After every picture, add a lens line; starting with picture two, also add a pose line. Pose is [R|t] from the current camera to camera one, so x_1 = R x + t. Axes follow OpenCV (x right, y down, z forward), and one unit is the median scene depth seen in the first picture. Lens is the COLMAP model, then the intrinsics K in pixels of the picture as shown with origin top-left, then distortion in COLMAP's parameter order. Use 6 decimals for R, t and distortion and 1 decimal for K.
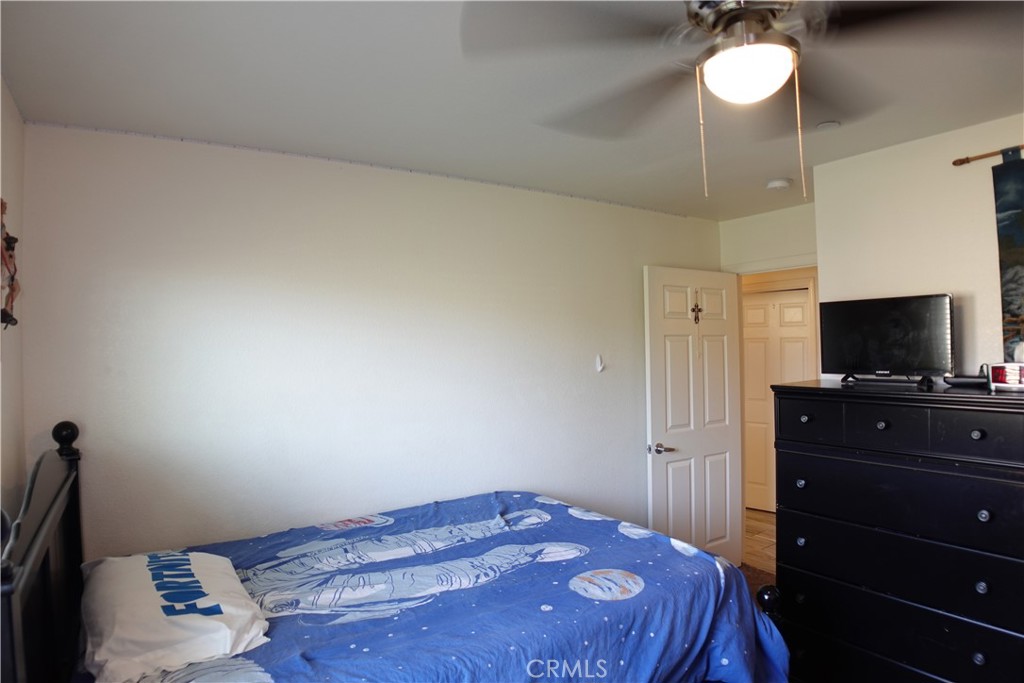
lens RADIAL K [[582.0, 0, 509.5], [0, 582.0, 343.5], [0, 0, 1]] dist [-0.101666, 0.020809]
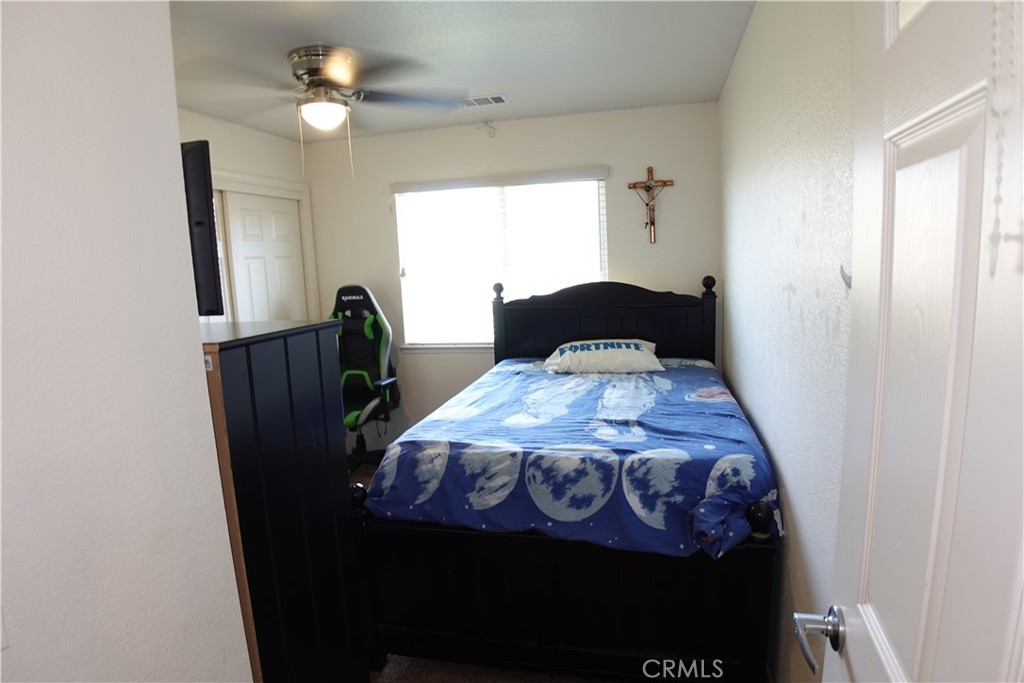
lens RADIAL K [[582.0, 0, 509.5], [0, 582.0, 343.5], [0, 0, 1]] dist [-0.101666, 0.020809]
pose [[-0.735664, 0.162228, -0.657633, 0.896136], [0.076949, 0.984626, 0.156813, 0.020035], [0.672962, 0.064757, -0.736837, 1.919567]]
